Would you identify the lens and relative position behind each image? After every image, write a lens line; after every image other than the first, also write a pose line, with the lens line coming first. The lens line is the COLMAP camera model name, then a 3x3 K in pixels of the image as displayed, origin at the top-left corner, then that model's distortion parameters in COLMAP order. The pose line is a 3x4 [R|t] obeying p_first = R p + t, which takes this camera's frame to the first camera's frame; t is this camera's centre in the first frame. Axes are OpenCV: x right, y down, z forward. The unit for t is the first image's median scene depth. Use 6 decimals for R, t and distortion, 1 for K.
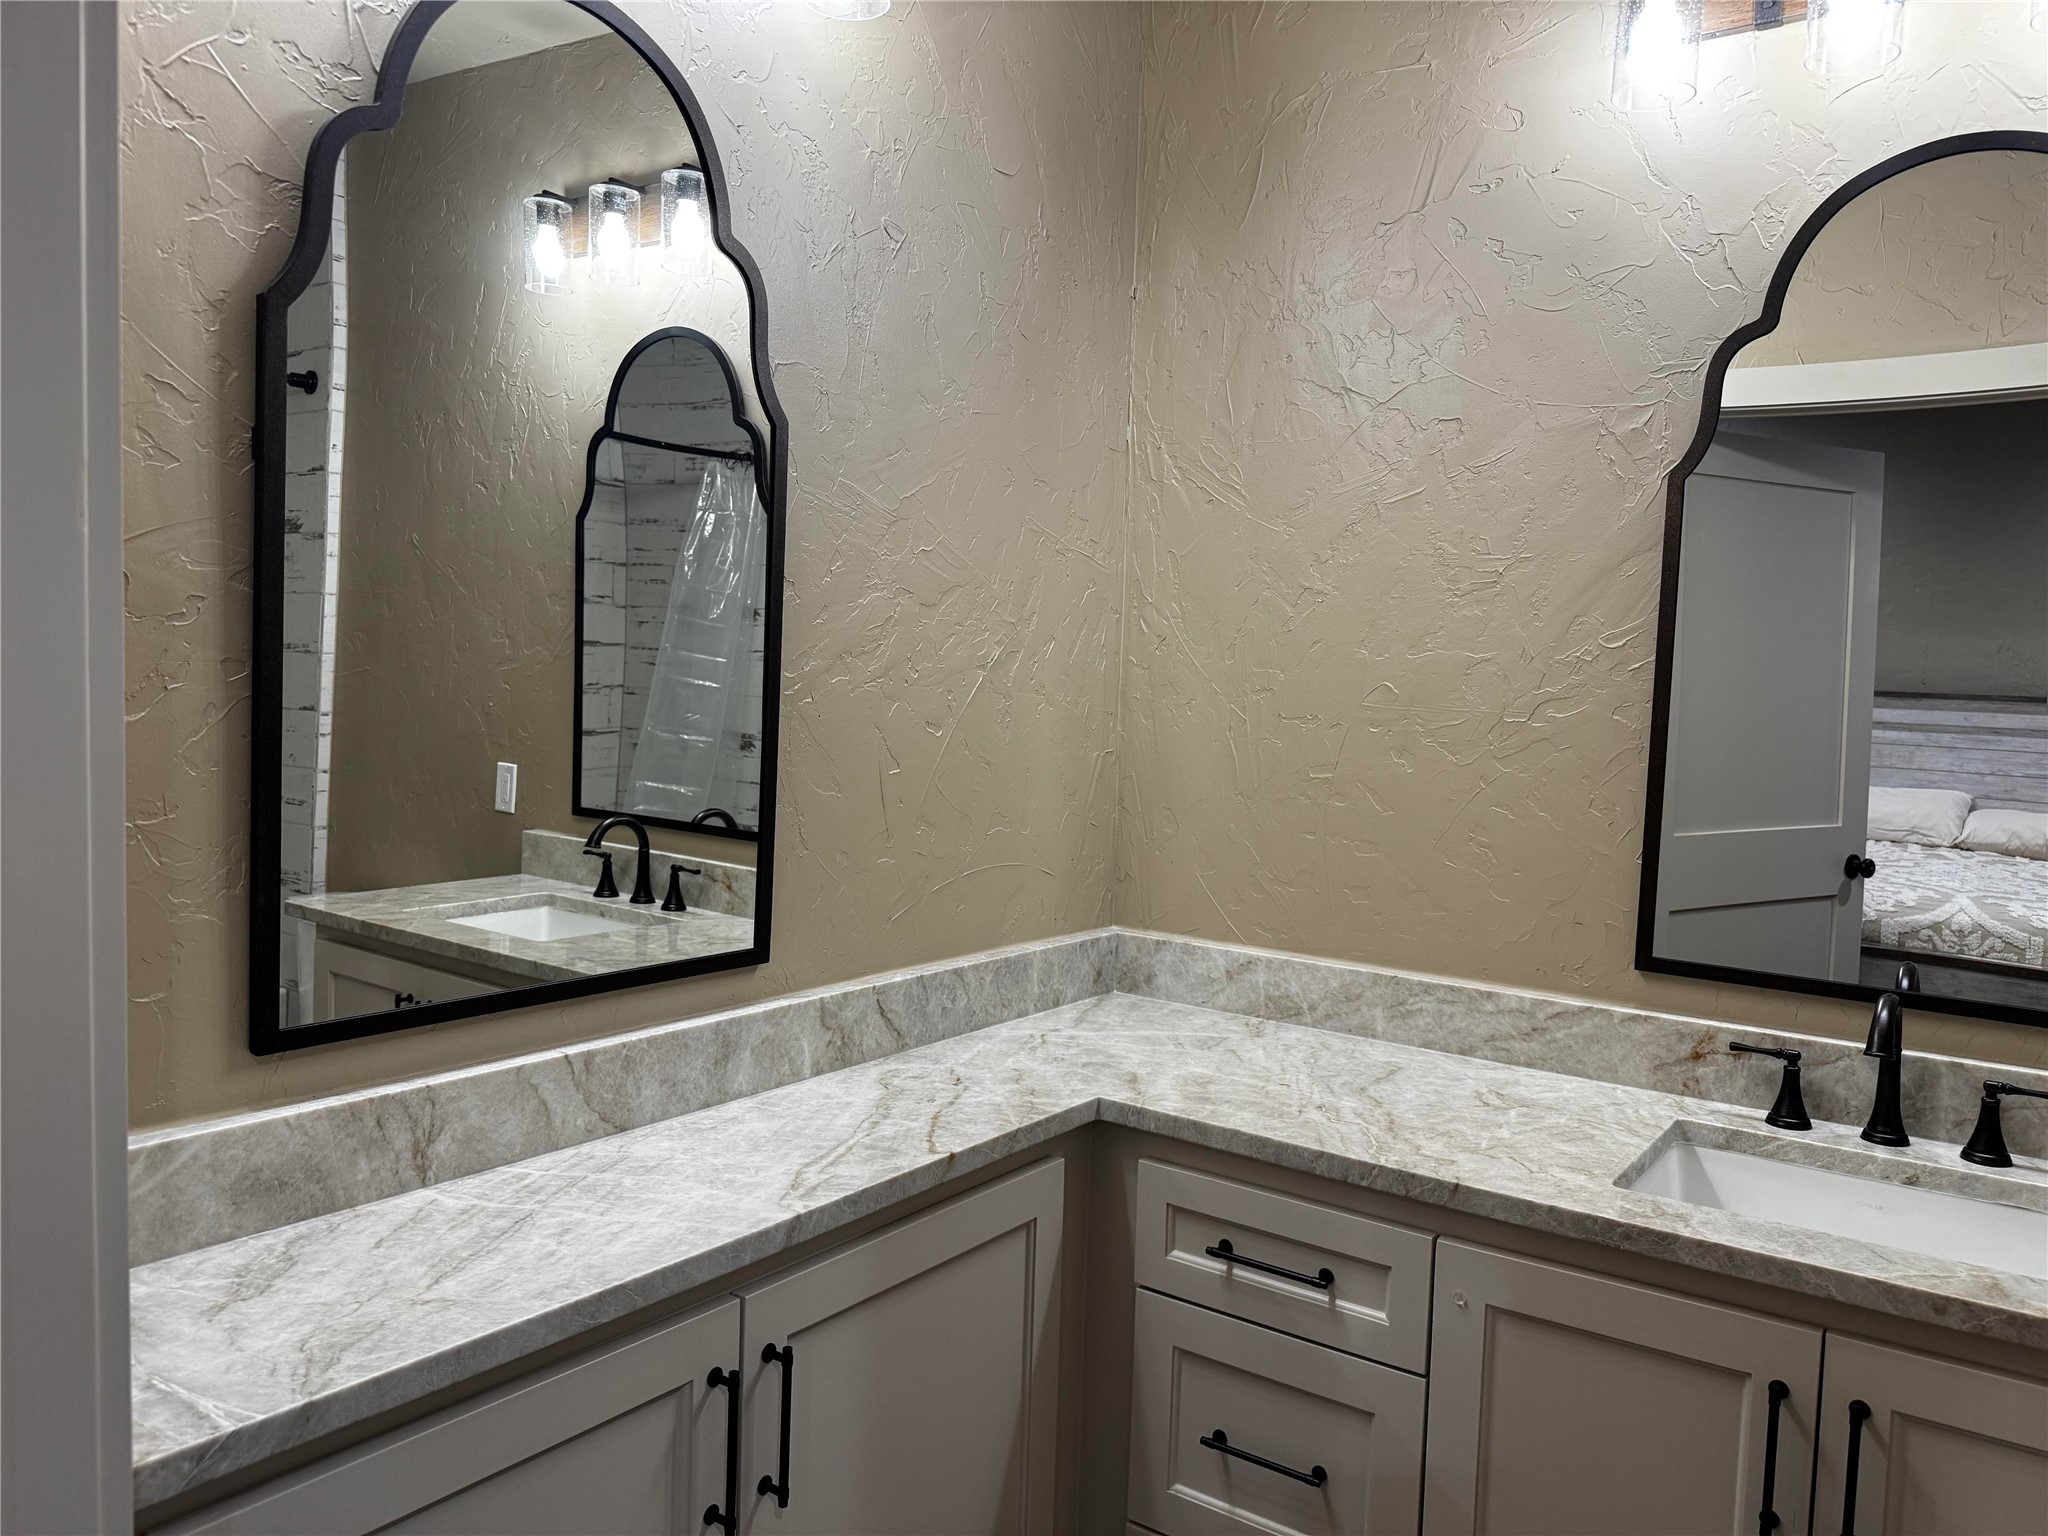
lens RADIAL K [[1458.6, 0, 1024.4], [0, 1458.6, 767.1], [0, 0, 1]] dist [-0.001030, -0.000055]
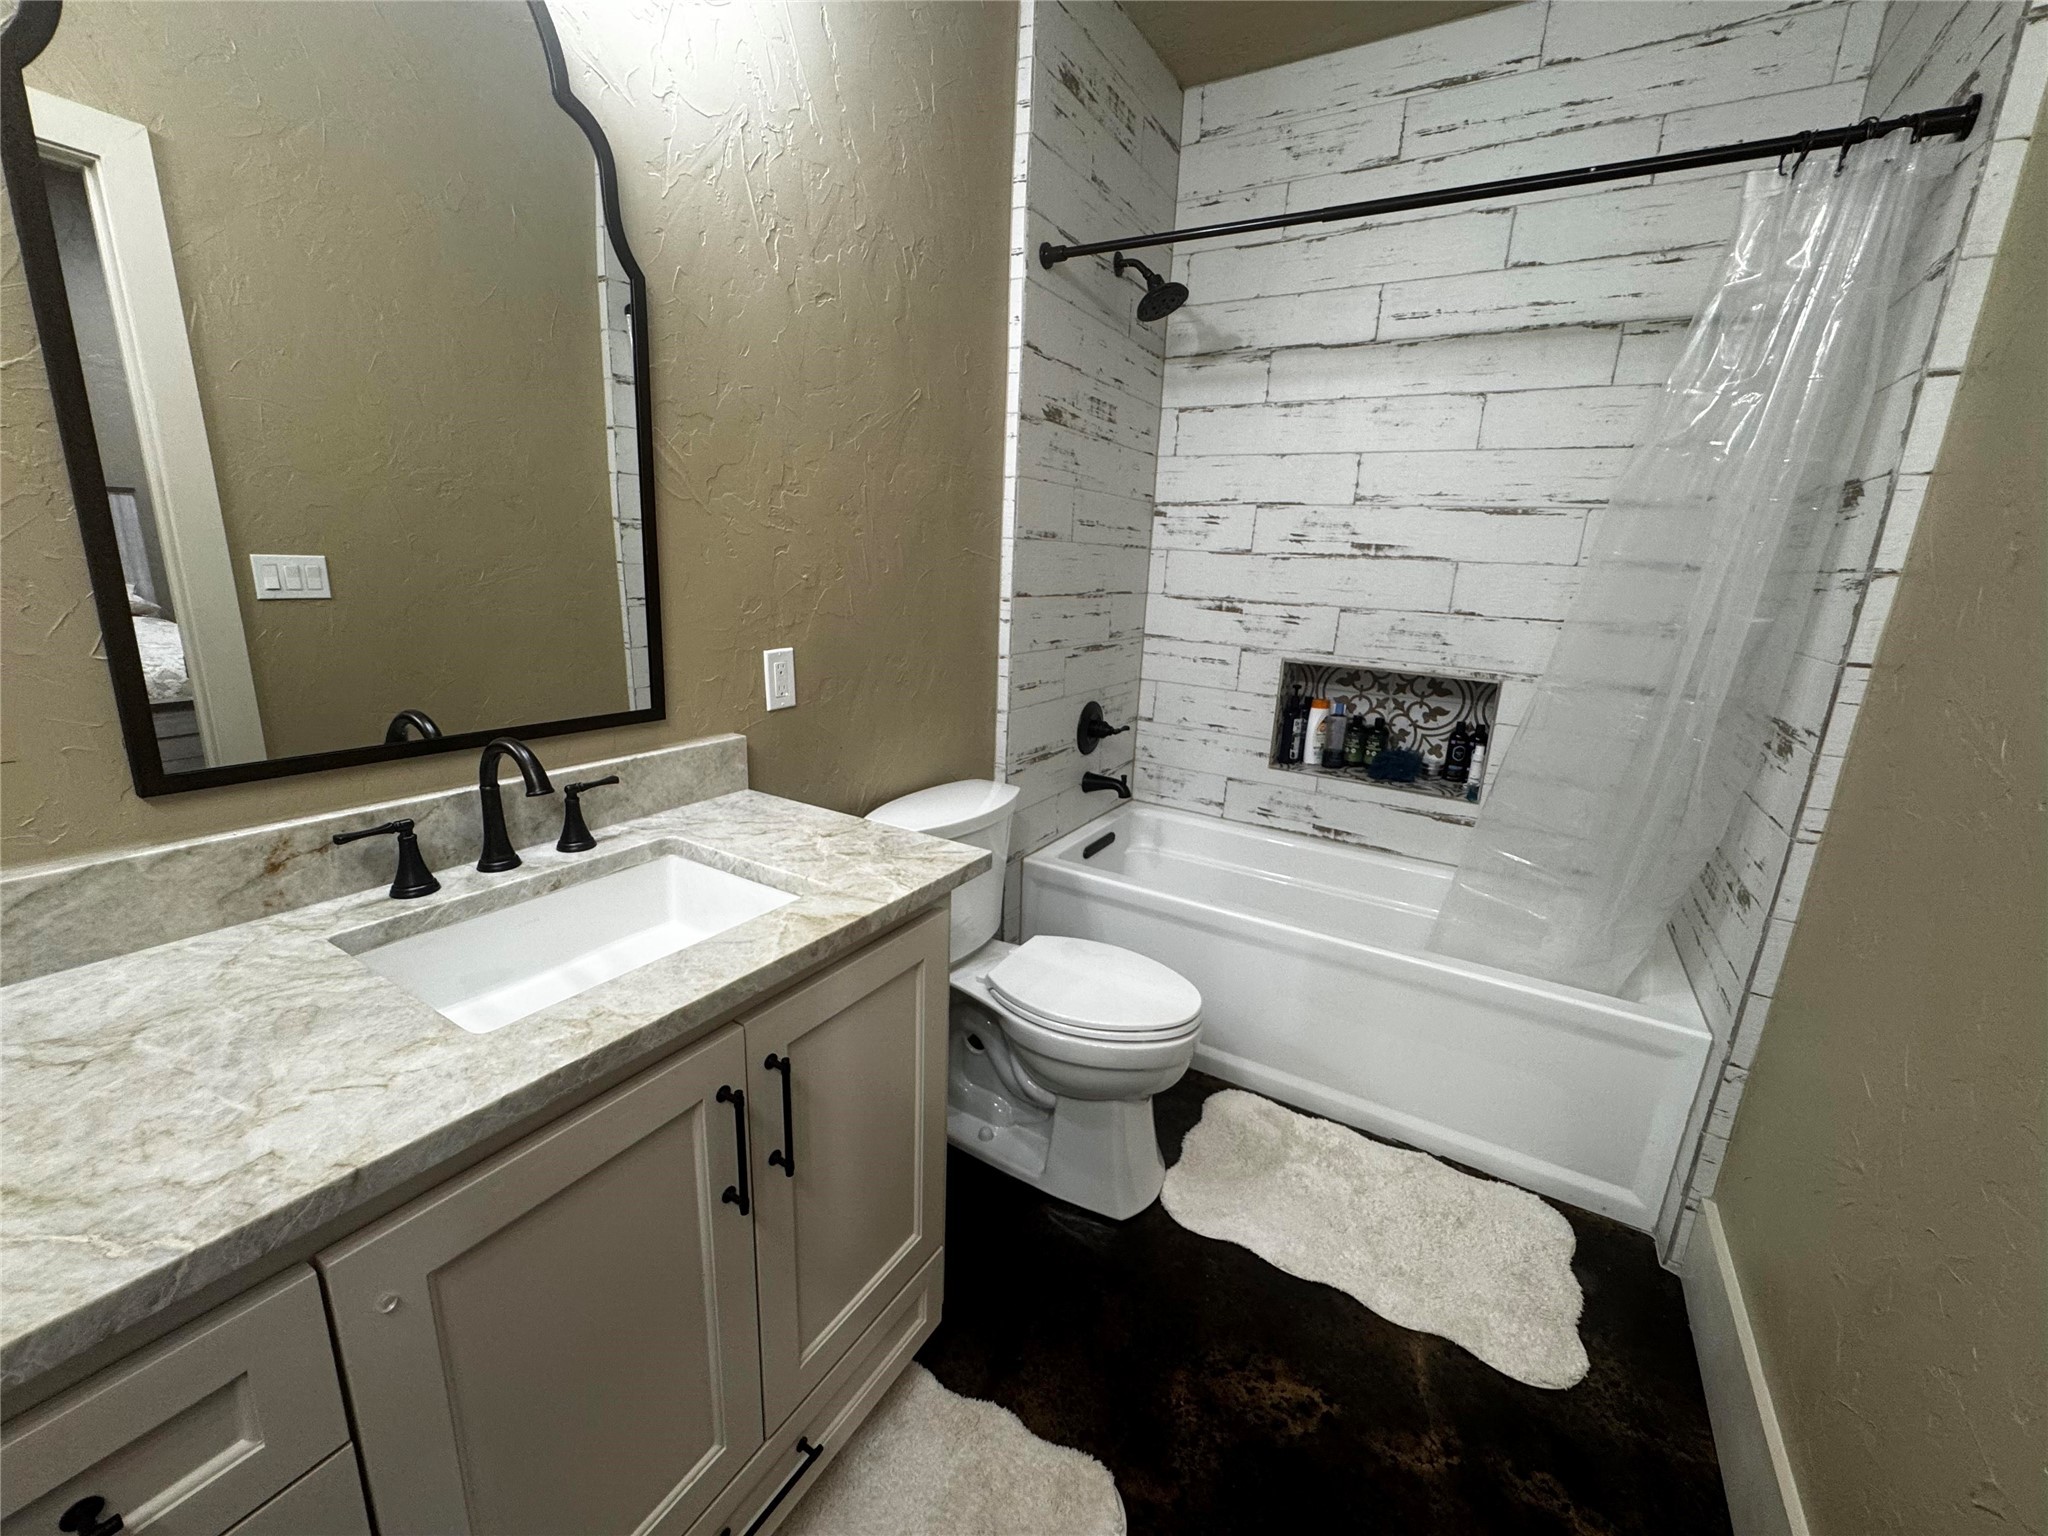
lens RADIAL K [[816.4, 0, 1024.4], [0, 816.4, 768.7], [0, 0, 1]] dist [-0.003731, 0.000443]
pose [[-0.073935, -0.283392, 0.956150, -0.021943], [0.012853, 0.958423, 0.285060, 0.008924], [-0.997180, 0.033365, -0.067219, 0.614418]]
